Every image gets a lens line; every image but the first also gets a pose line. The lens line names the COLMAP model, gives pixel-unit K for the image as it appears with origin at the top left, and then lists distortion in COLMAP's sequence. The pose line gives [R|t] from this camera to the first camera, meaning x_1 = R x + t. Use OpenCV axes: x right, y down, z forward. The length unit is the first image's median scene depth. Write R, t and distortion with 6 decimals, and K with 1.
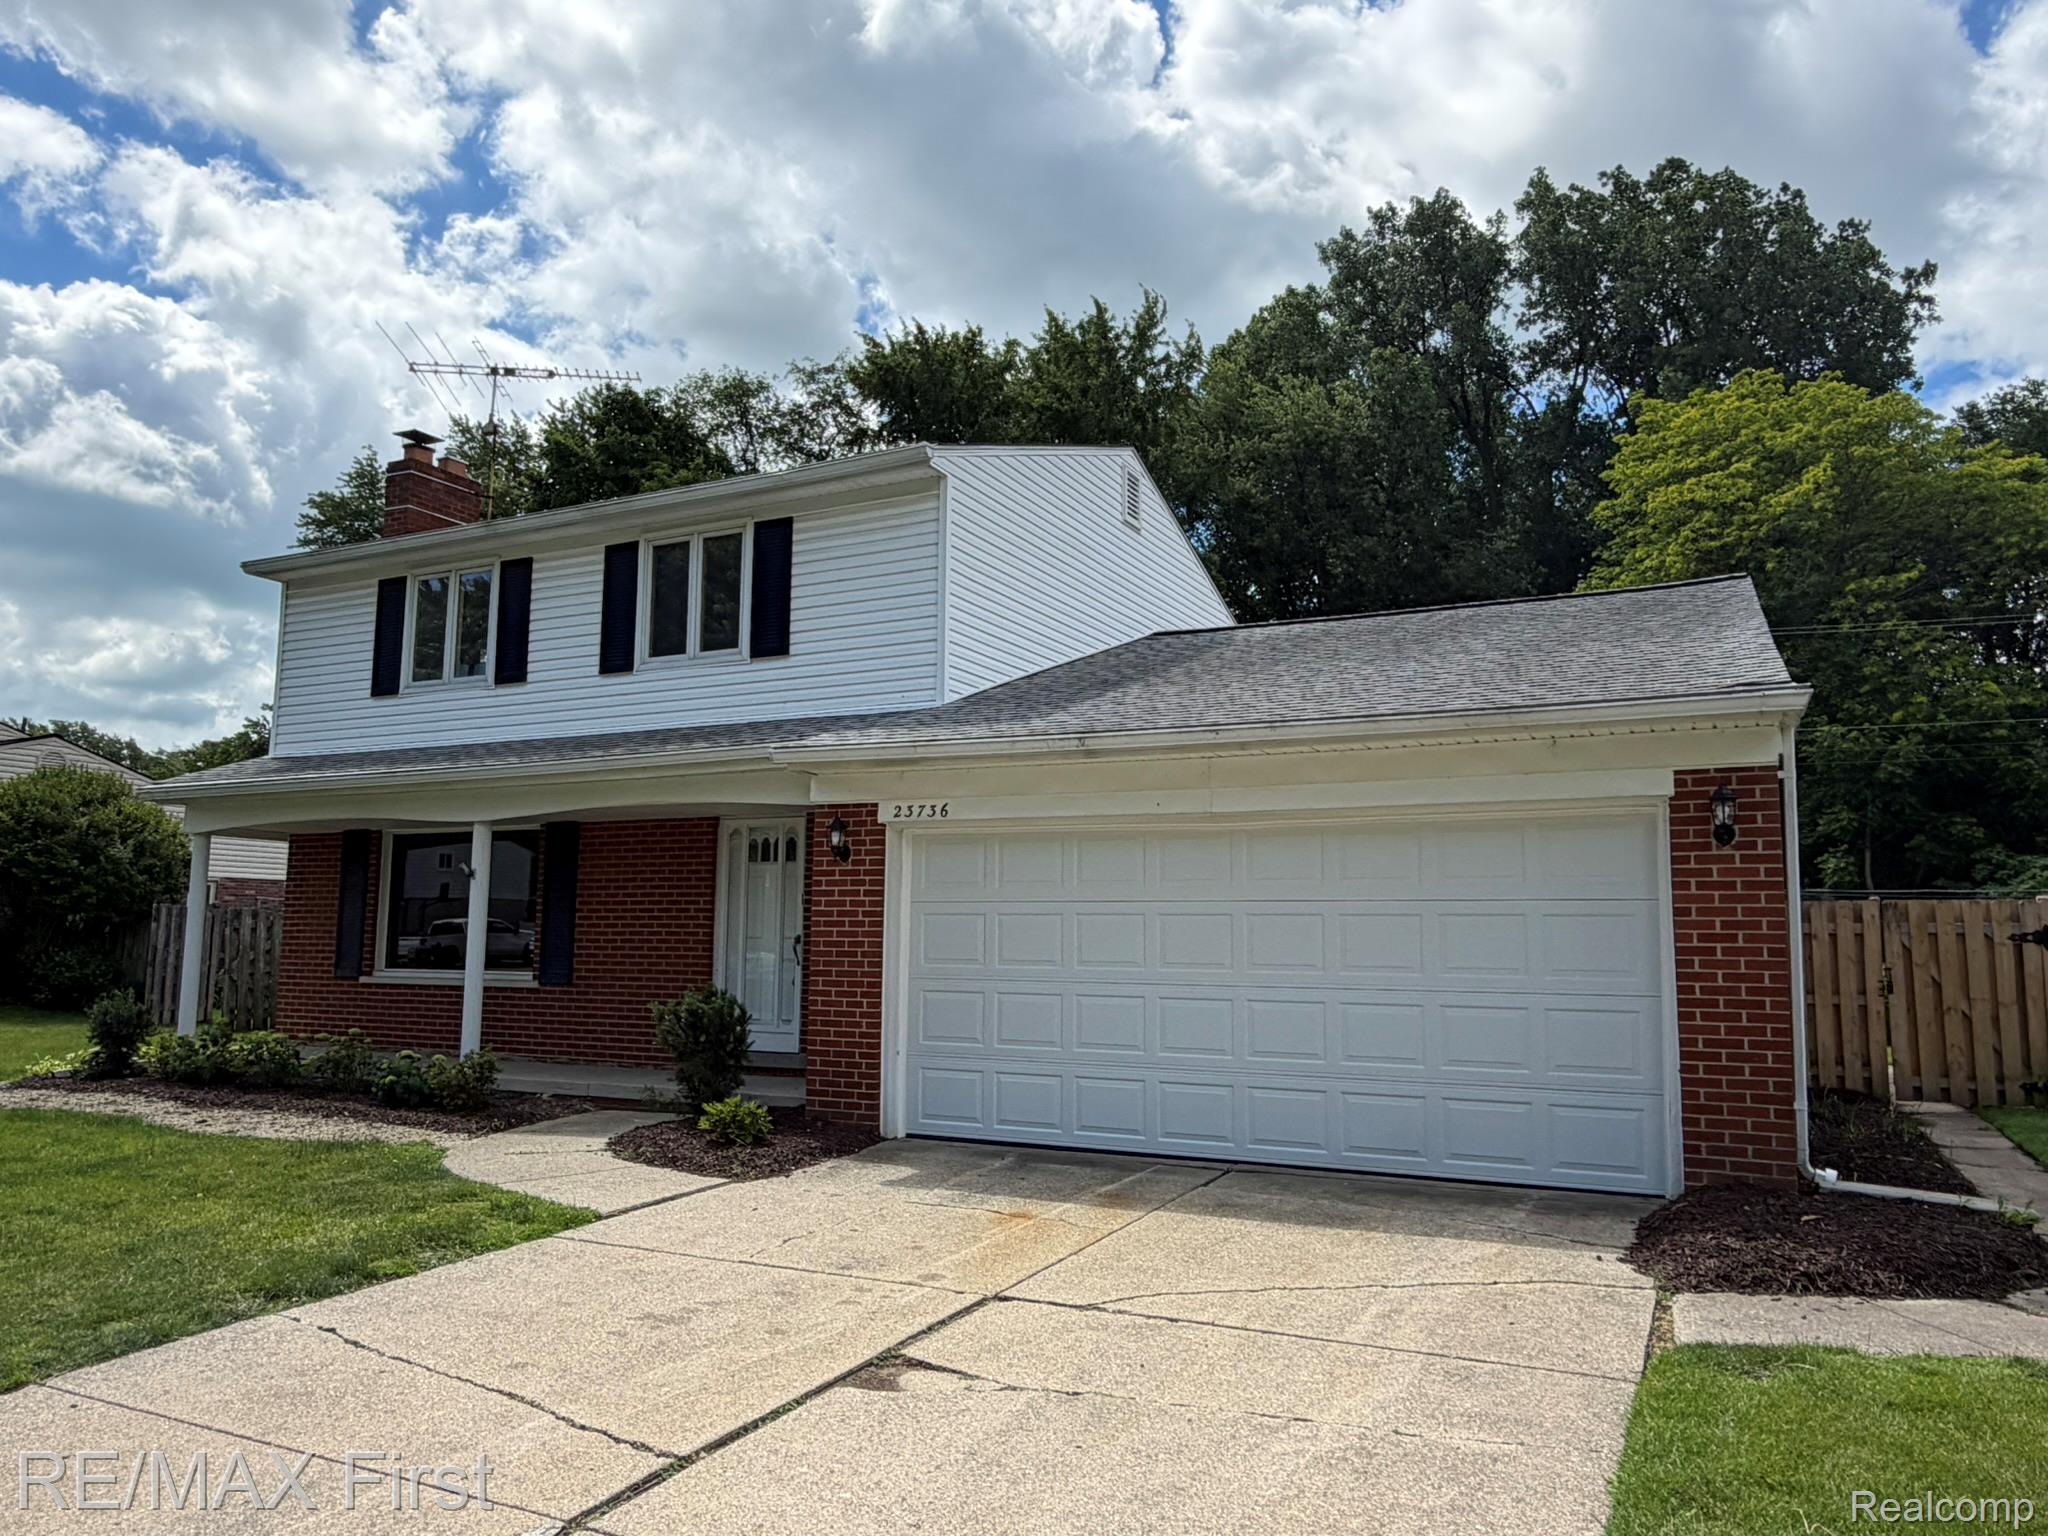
lens RADIAL K [[1384.5, 0, 1022.0], [0, 1384.5, 767.3], [0, 0, 1]] dist [0.004234, -0.007601]
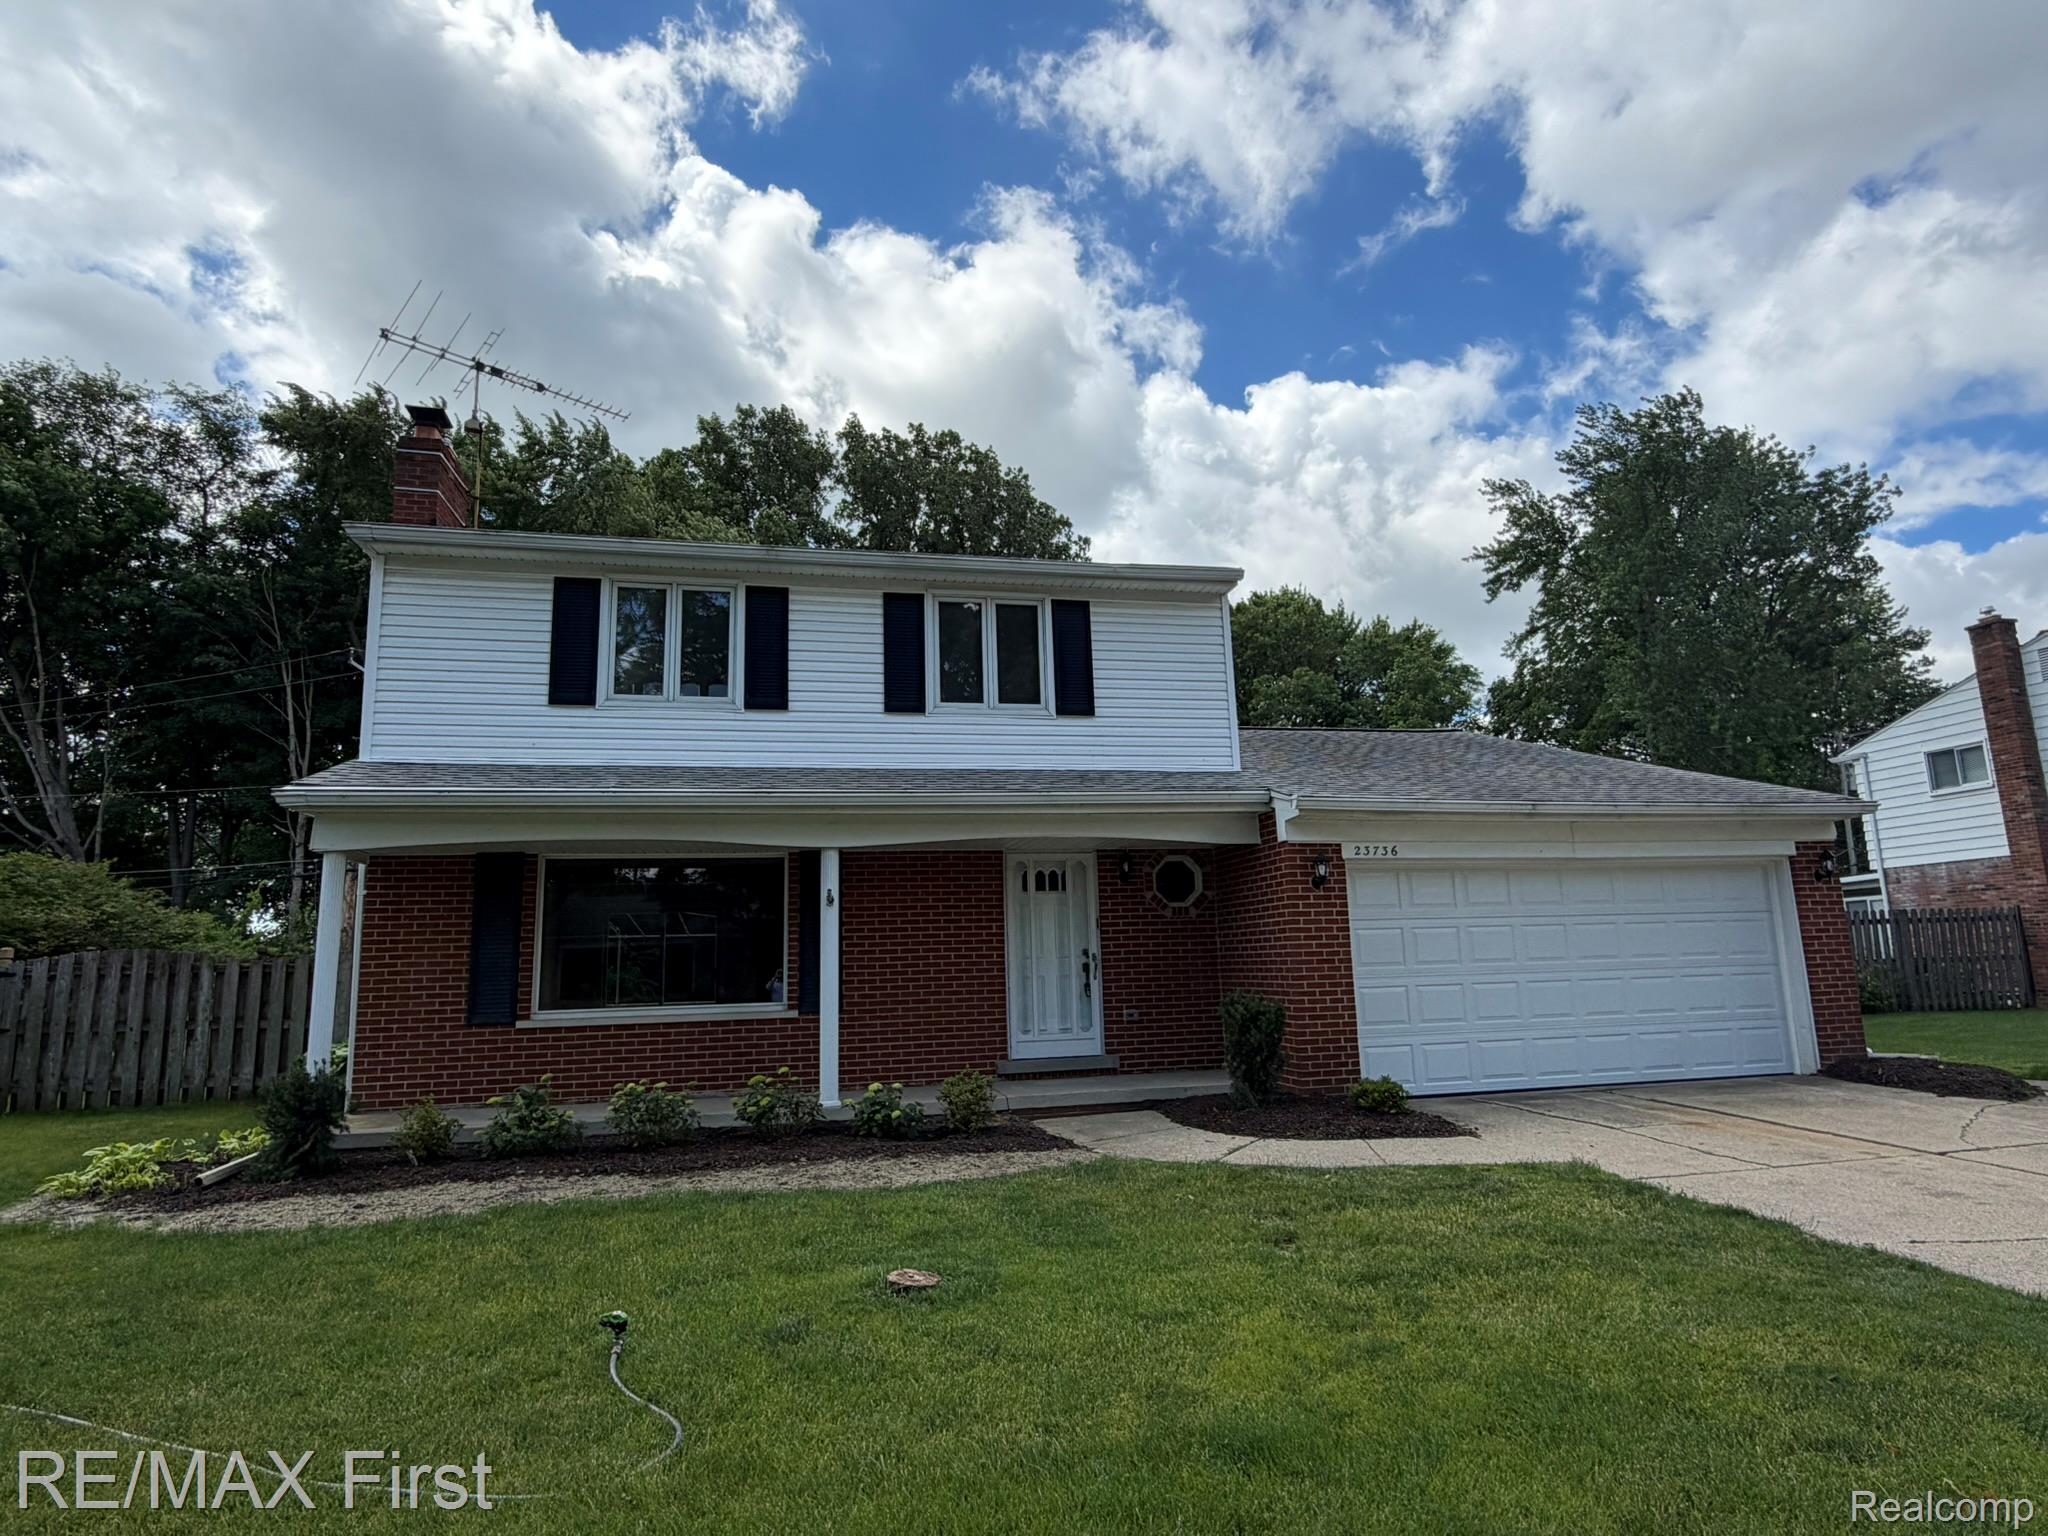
lens RADIAL K [[1062.9, 0, 1022.0], [0, 1062.9, 774.2], [0, 0, 1]] dist [0.000438, 0.002520]
pose [[0.781298, 0.076794, 0.619416, -0.741321], [-0.042181, 0.996630, -0.070355, 0.033909], [-0.622731, 0.028840, 0.781904, 0.312695]]
